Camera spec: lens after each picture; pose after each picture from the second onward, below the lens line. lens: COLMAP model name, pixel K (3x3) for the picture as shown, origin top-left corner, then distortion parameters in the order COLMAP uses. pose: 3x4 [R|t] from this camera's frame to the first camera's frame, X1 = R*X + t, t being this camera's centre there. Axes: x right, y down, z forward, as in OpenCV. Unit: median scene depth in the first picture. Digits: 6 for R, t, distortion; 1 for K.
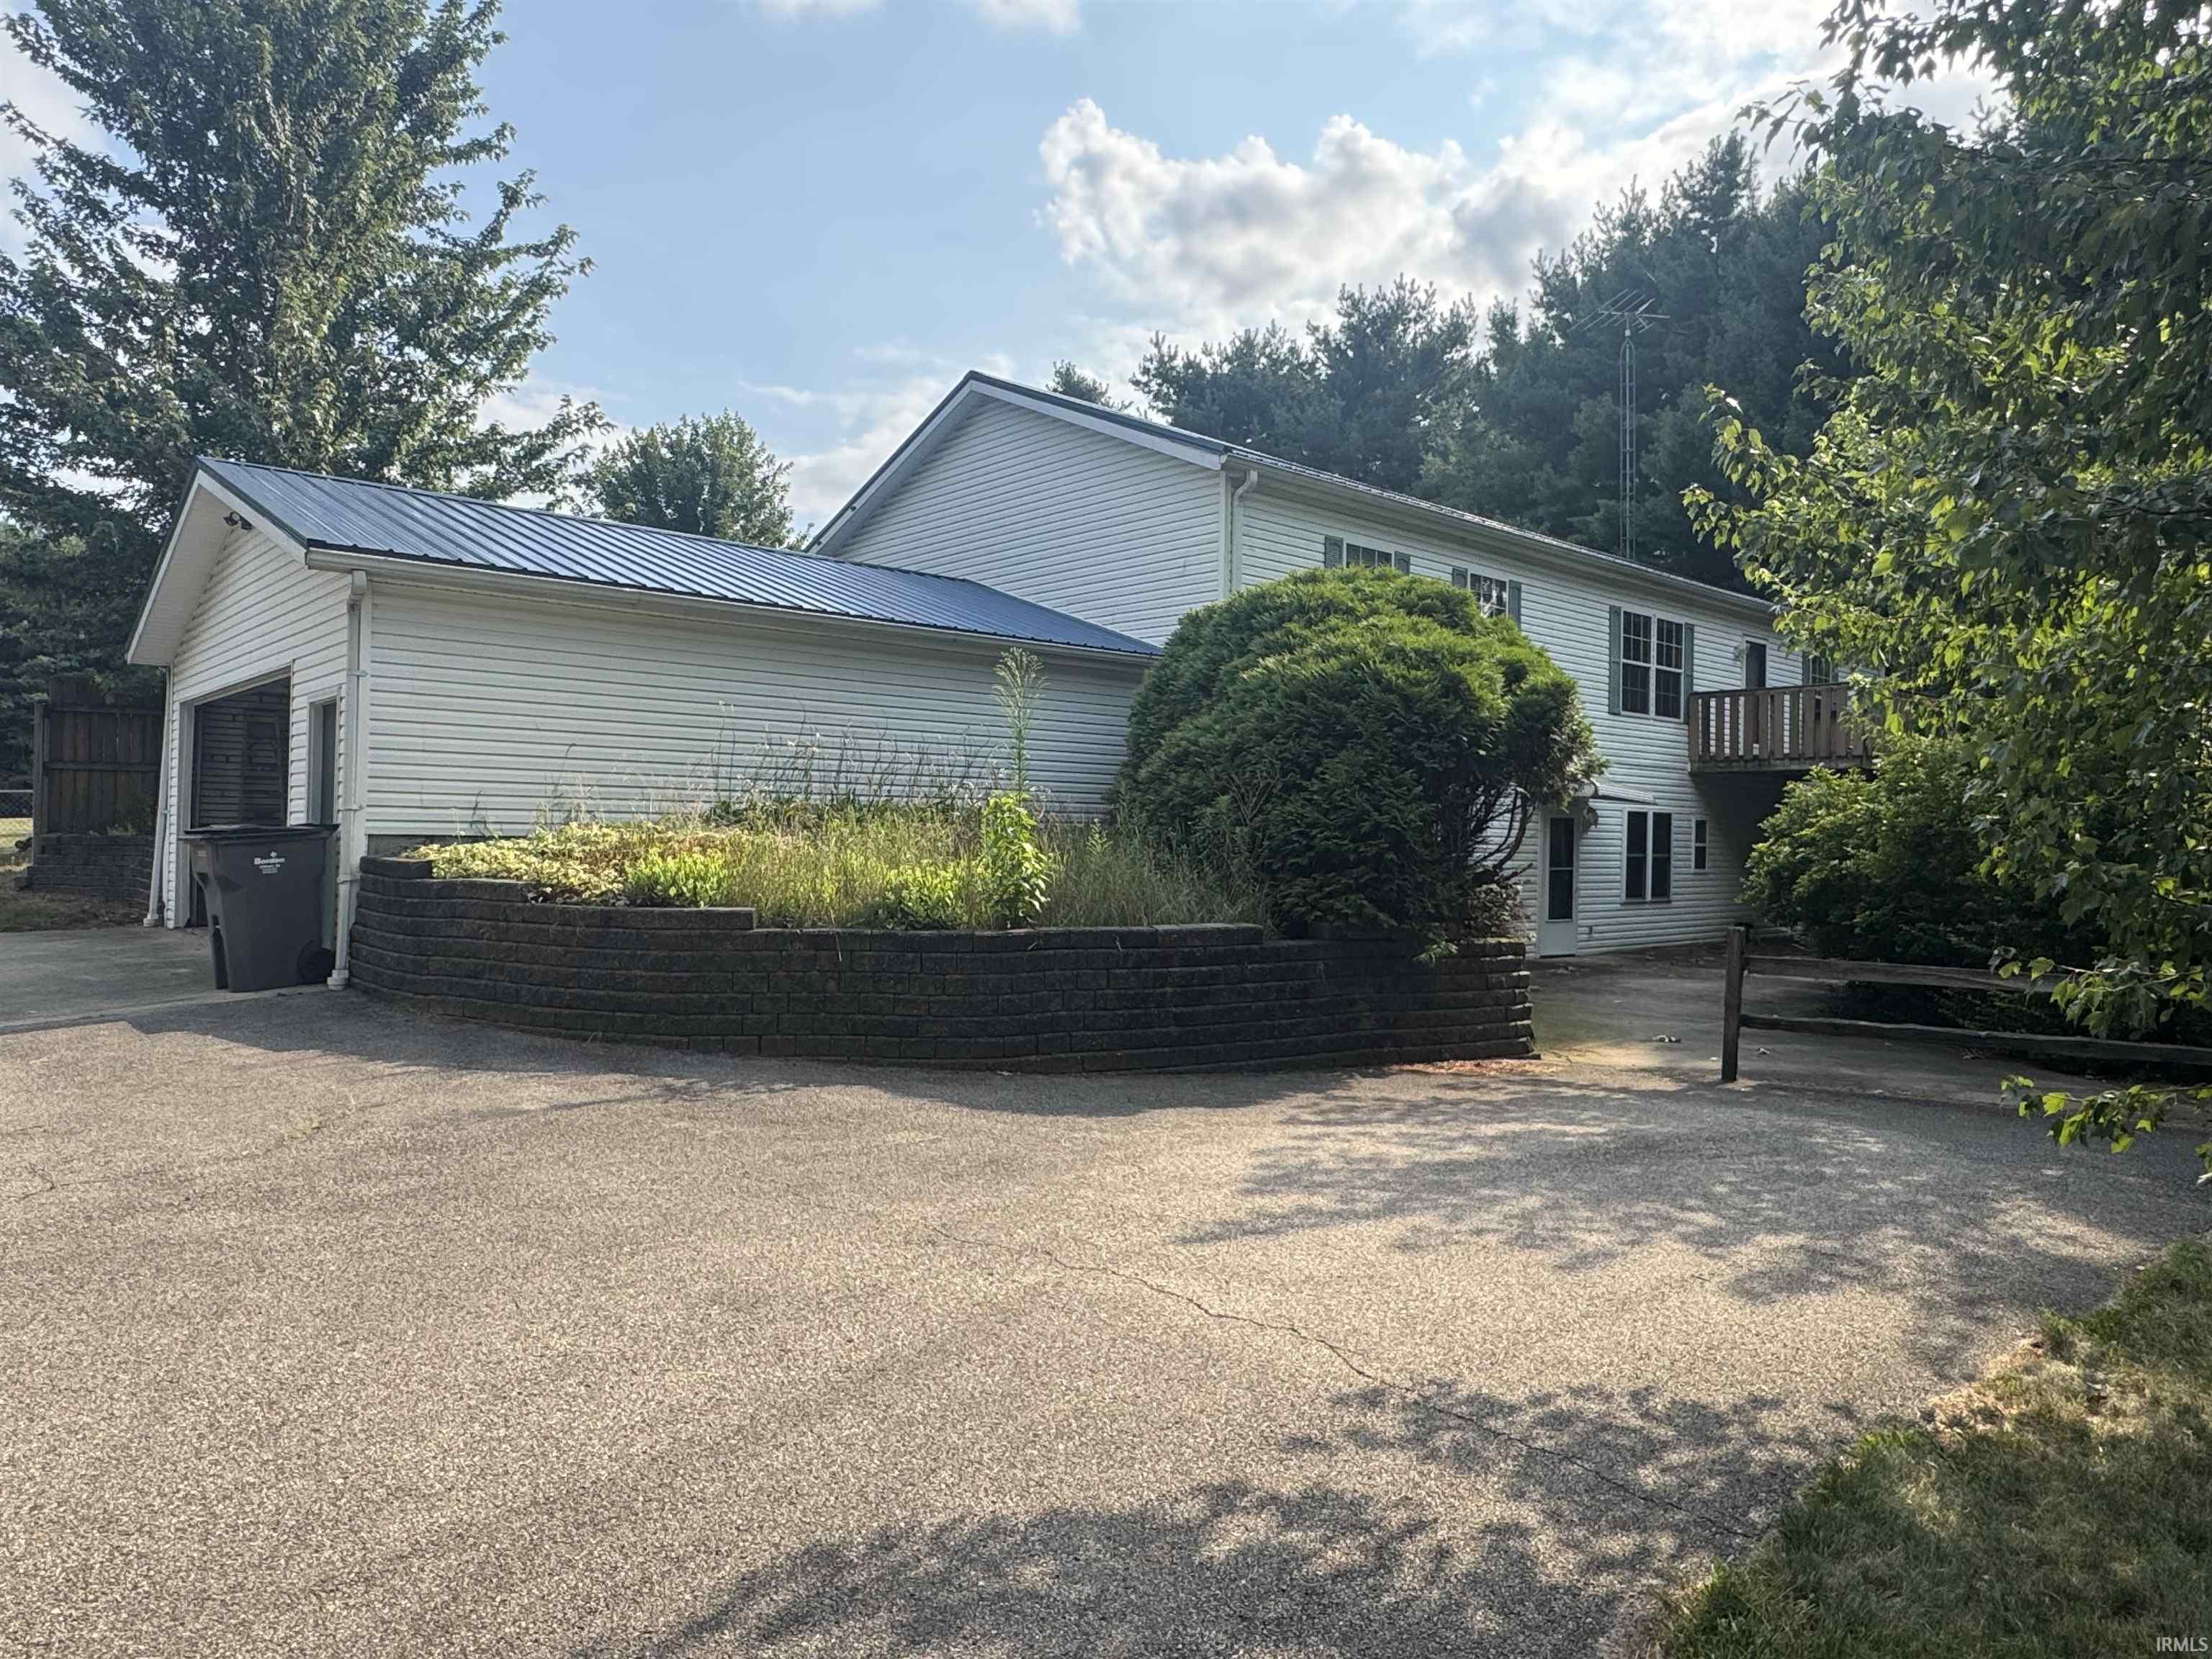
lens RADIAL K [[1403.5, 0, 1103.1], [0, 1403.5, 835.6], [0, 0, 1]] dist [-0.008206, -0.001593]
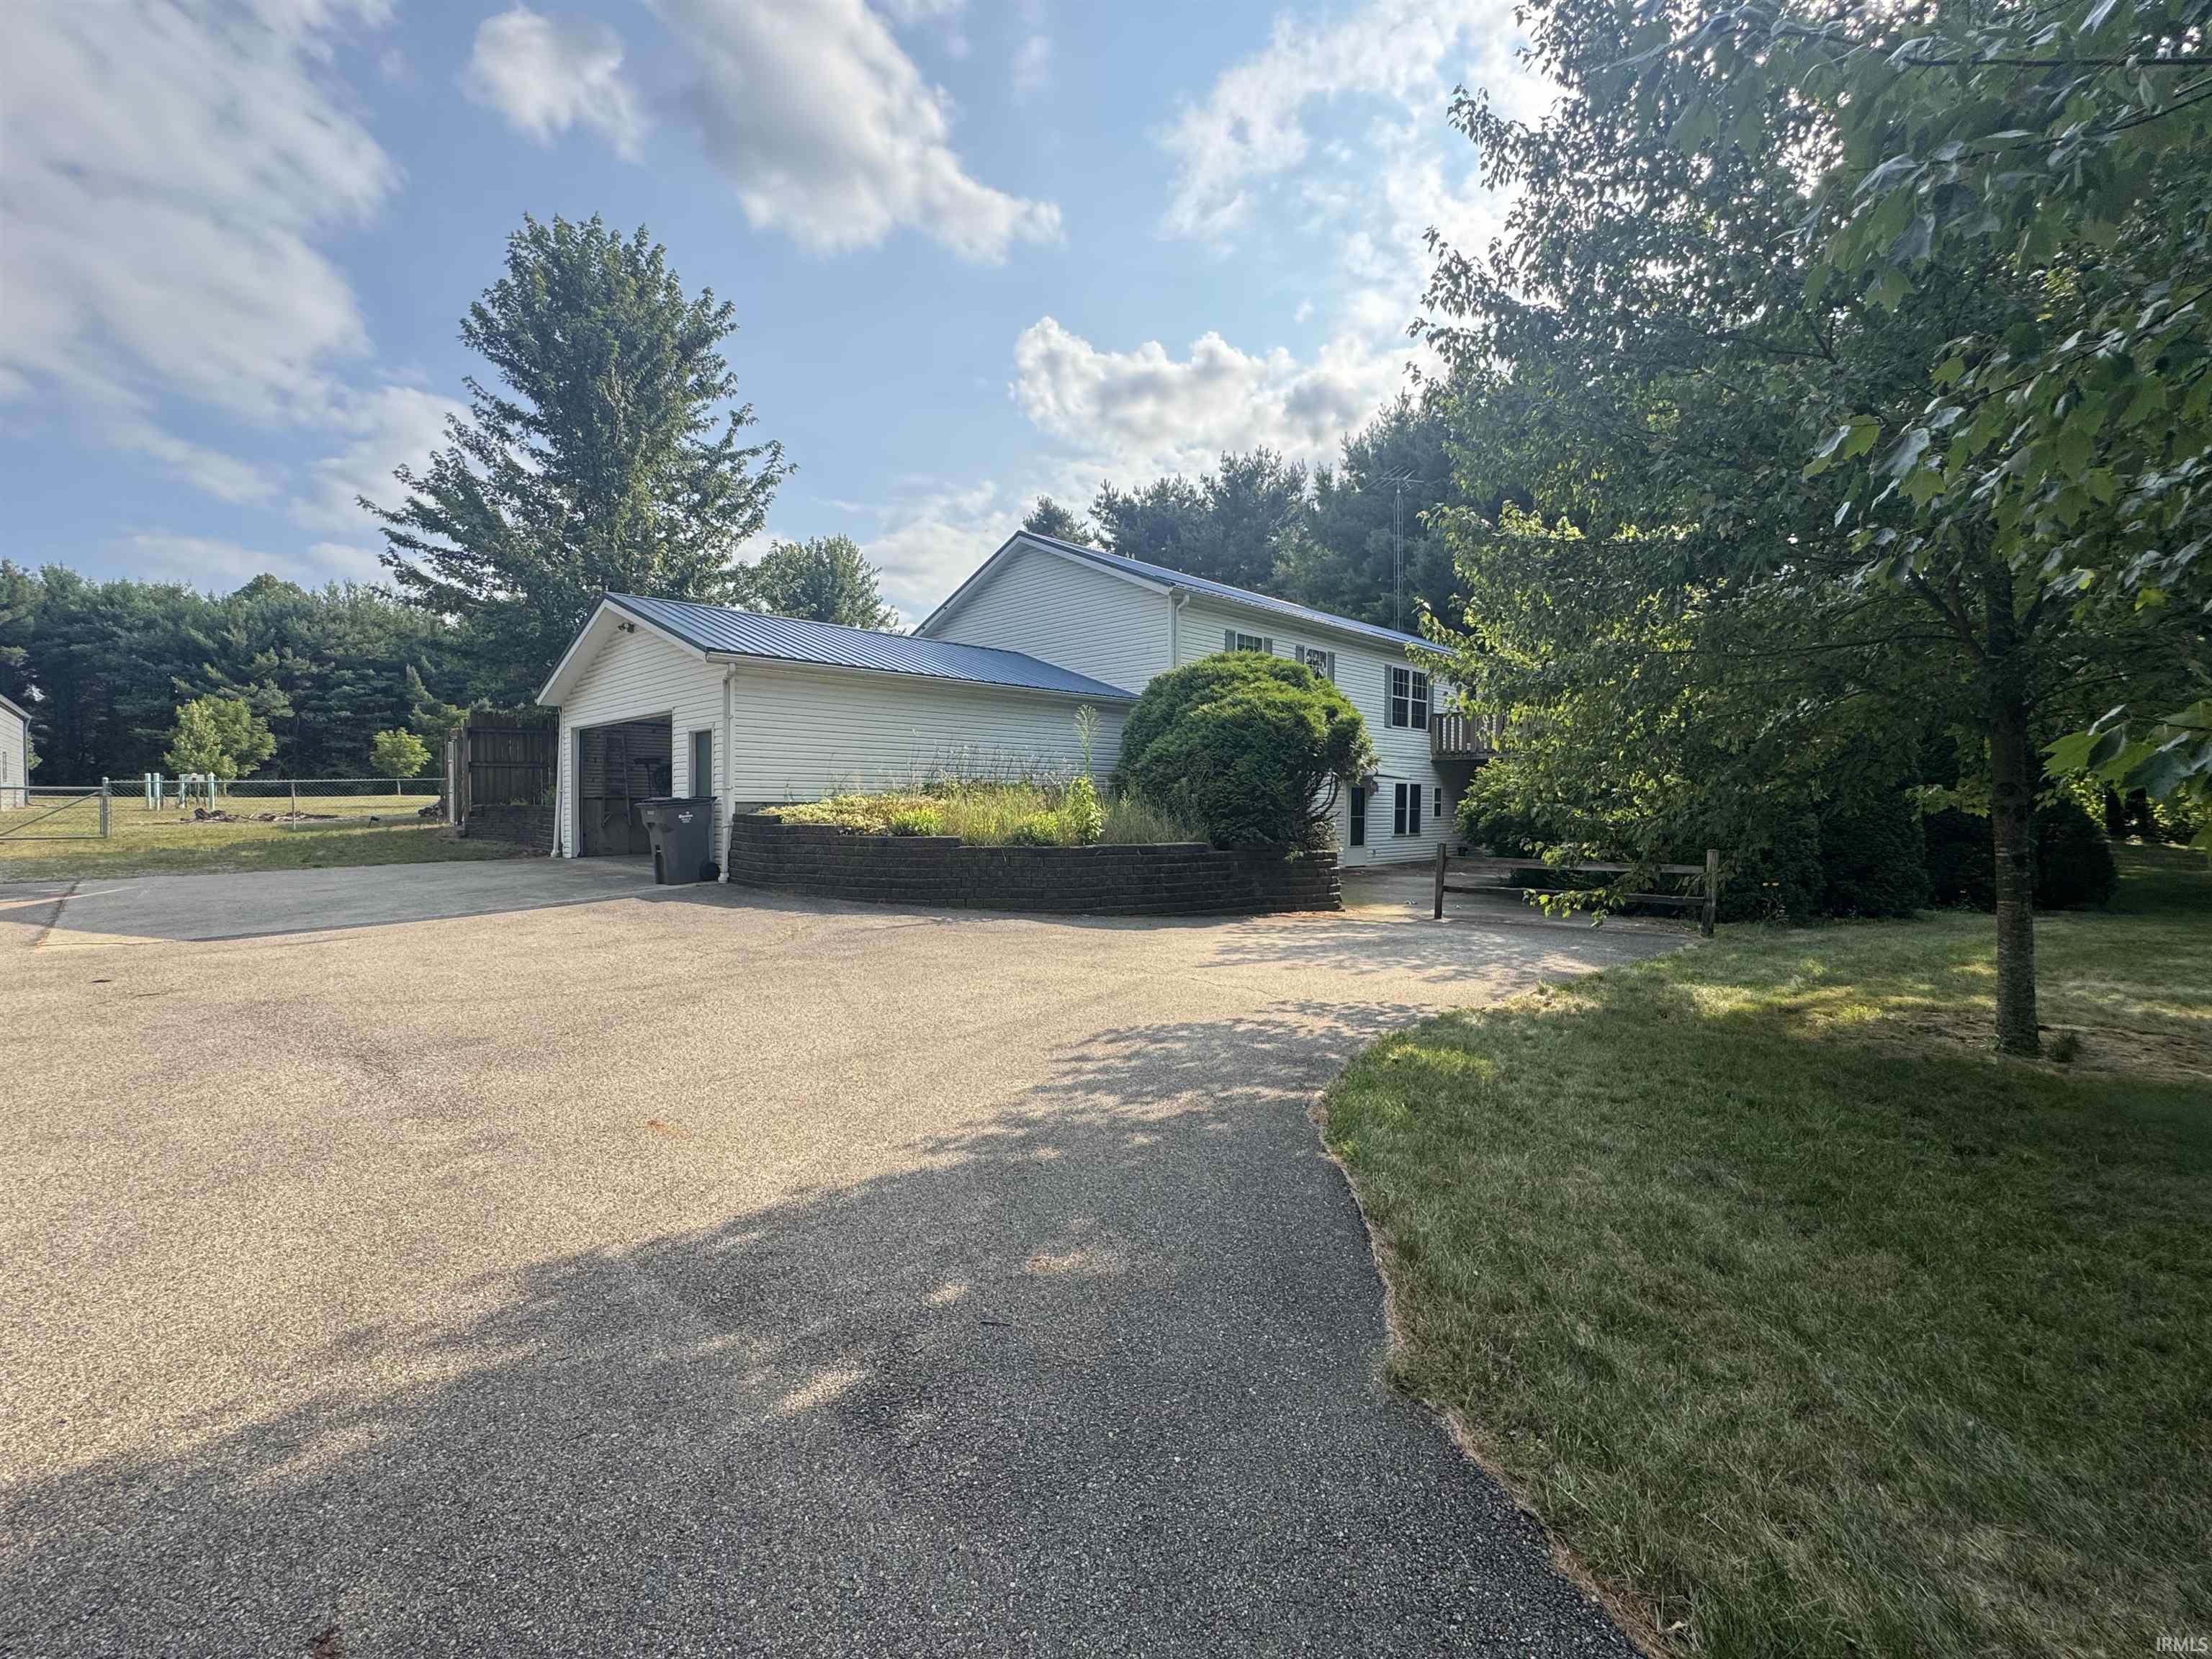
lens RADIAL K [[955.0, 0, 1112.4], [0, 955.0, 823.3], [0, 0, 1]] dist [0.001411, 0.000176]
pose [[0.998132, -0.010622, 0.060167, -0.050069], [0.009297, 0.999709, 0.022271, 0.002498], [-0.060387, -0.021670, 0.997940, -0.169263]]
